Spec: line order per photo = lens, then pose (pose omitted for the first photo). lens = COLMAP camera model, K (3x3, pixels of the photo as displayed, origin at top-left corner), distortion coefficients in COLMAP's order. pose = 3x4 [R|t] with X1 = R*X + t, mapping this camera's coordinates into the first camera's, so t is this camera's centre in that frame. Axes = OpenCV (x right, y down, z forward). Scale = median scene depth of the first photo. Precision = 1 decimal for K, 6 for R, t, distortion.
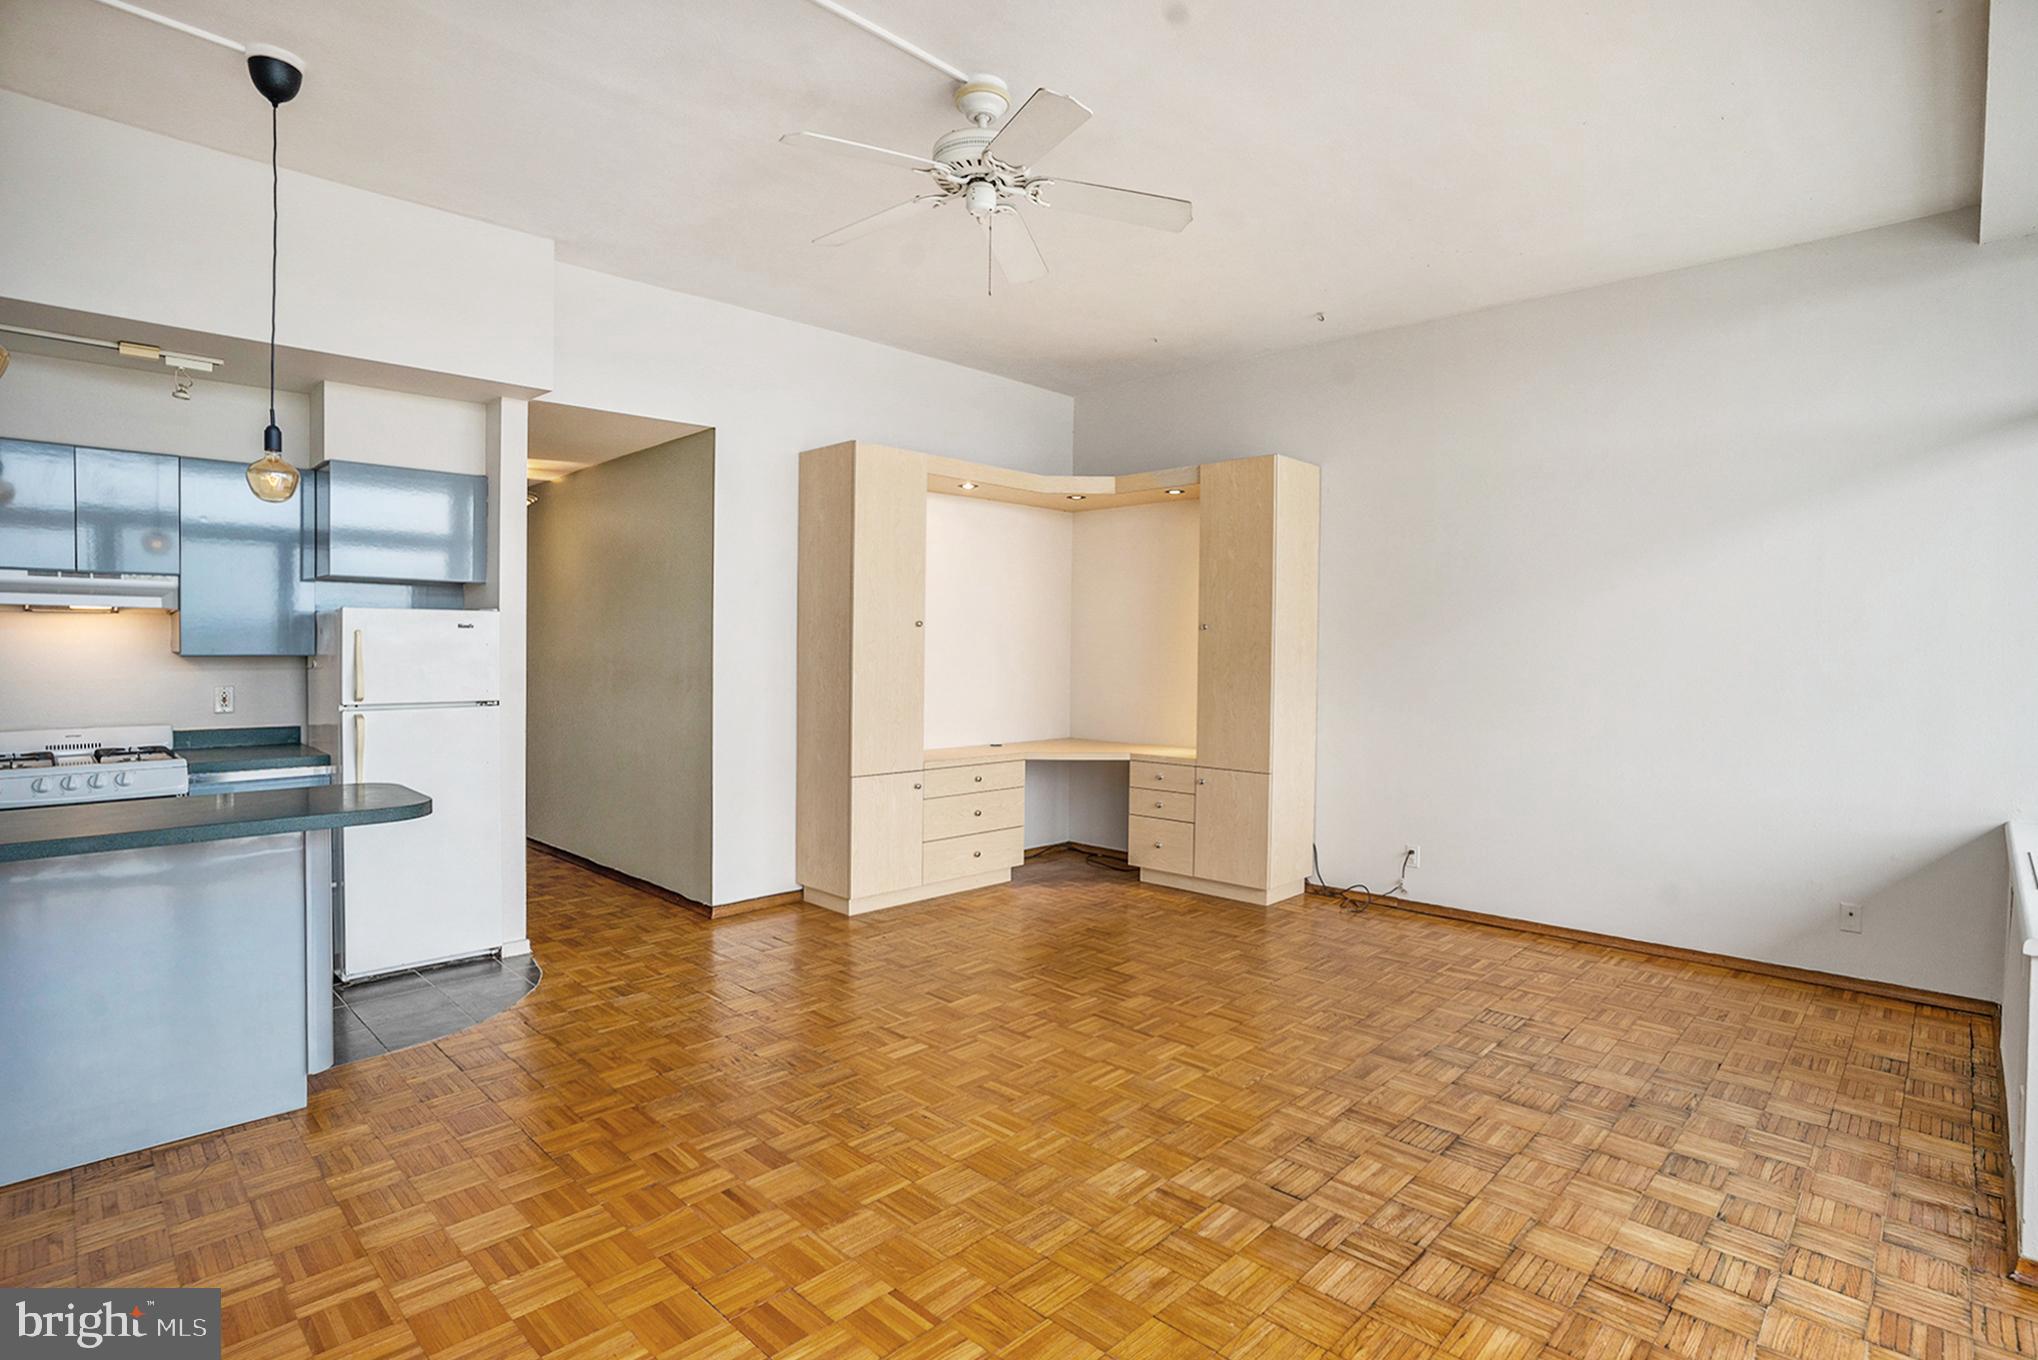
lens RADIAL K [[1025.9, 0, 1006.4], [0, 1025.9, 664.3], [0, 0, 1]] dist [-0.033766, 0.005923]
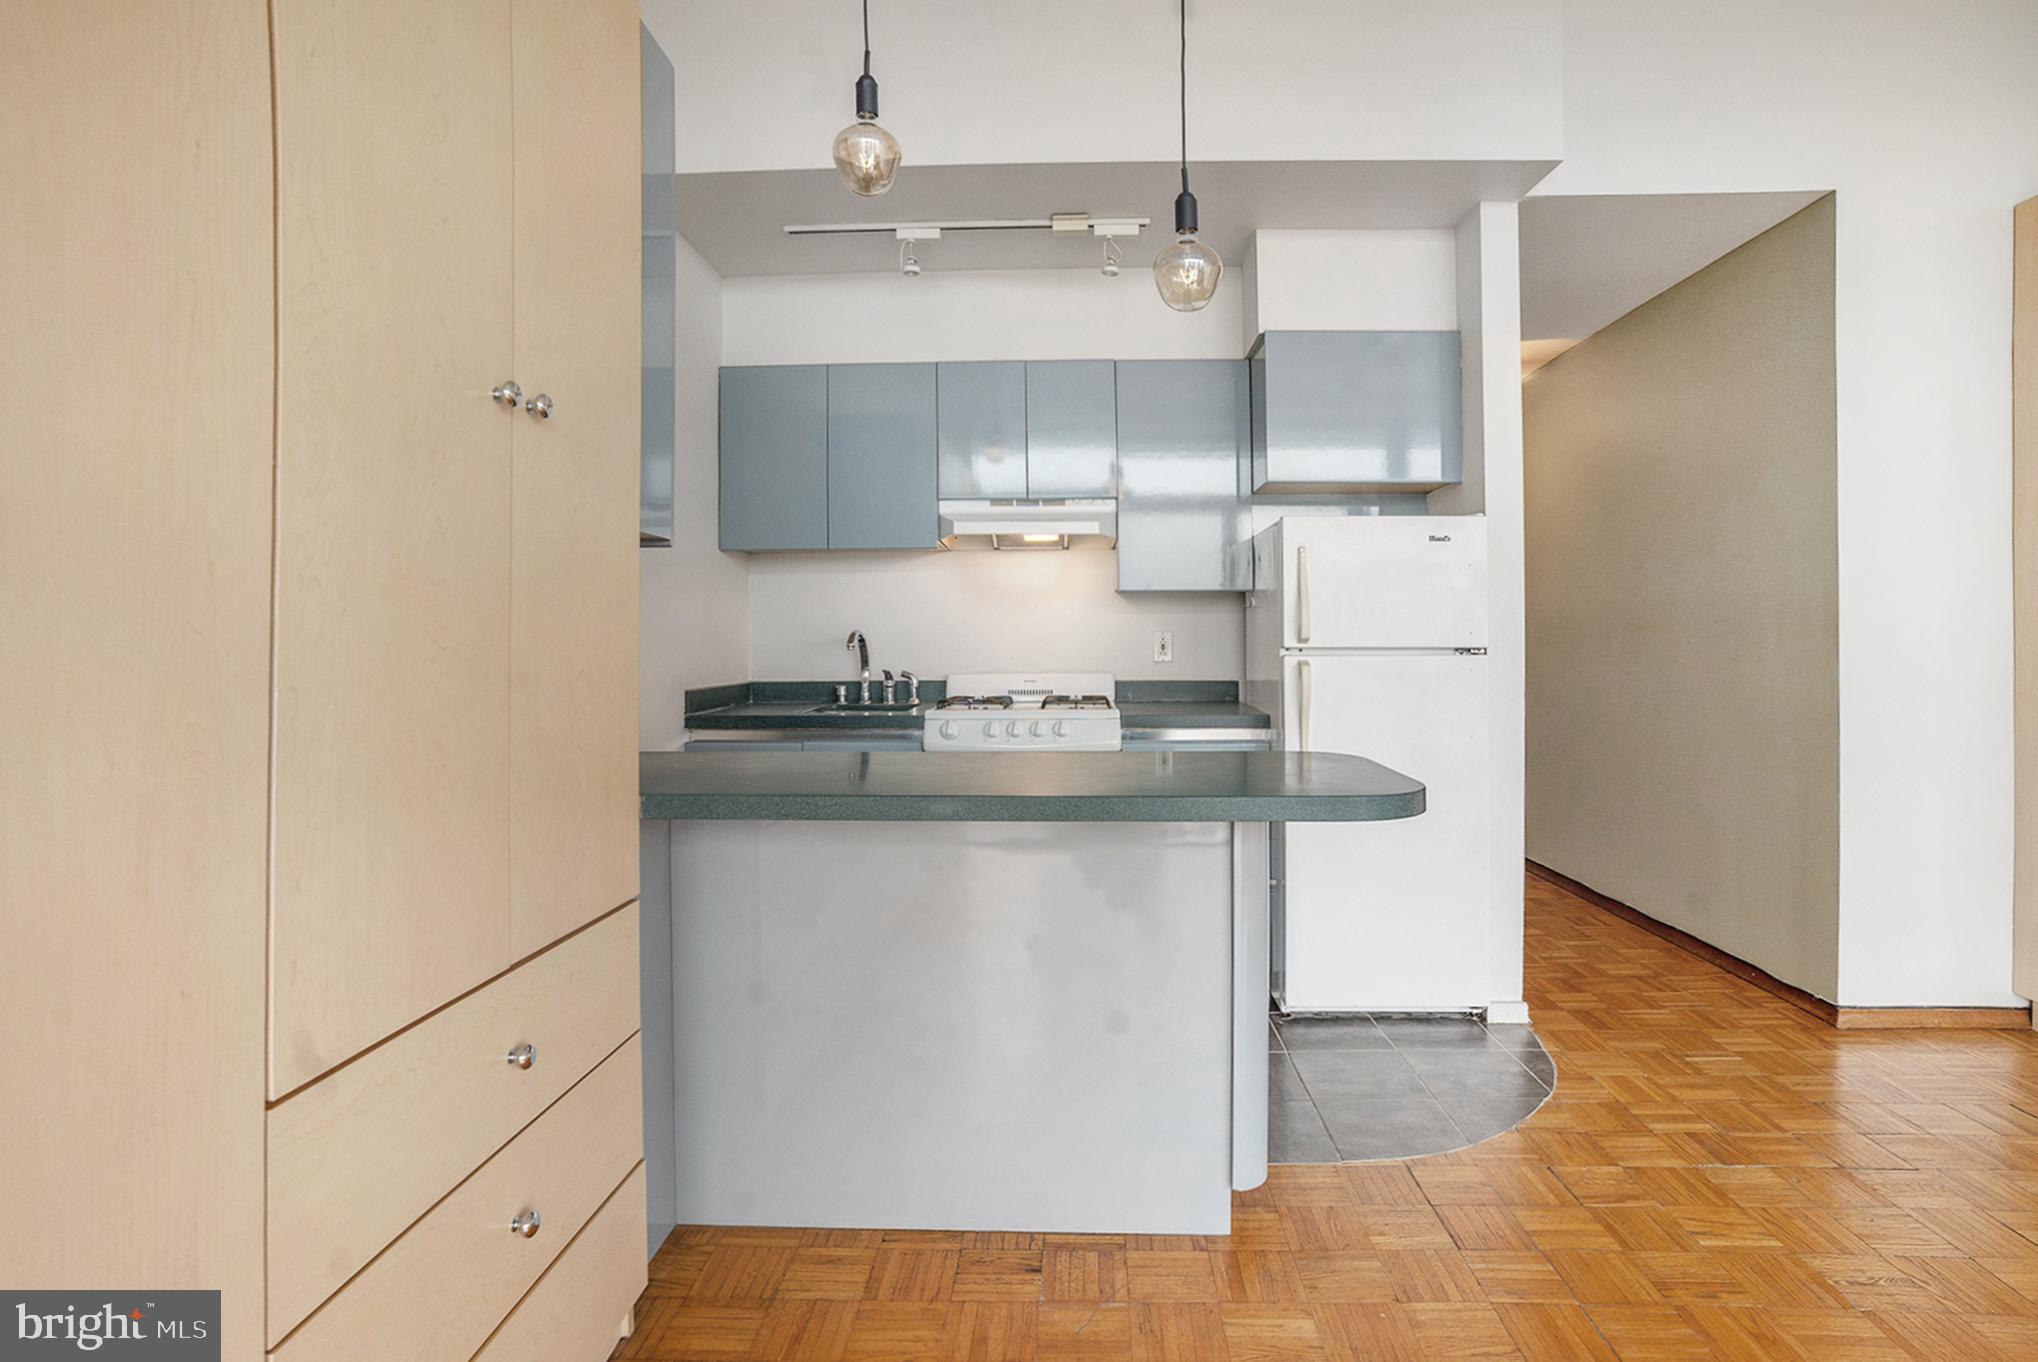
lens RADIAL K [[998.9, 0, 1024.7], [0, 998.9, 680.8], [0, 0, 1]] dist [0.007665, 0.006664]
pose [[0.673204, 0.016736, -0.739267, -0.233872], [0.002417, 0.999689, 0.024833, 0.045889], [0.739453, -0.018504, 0.672954, 0.353385]]
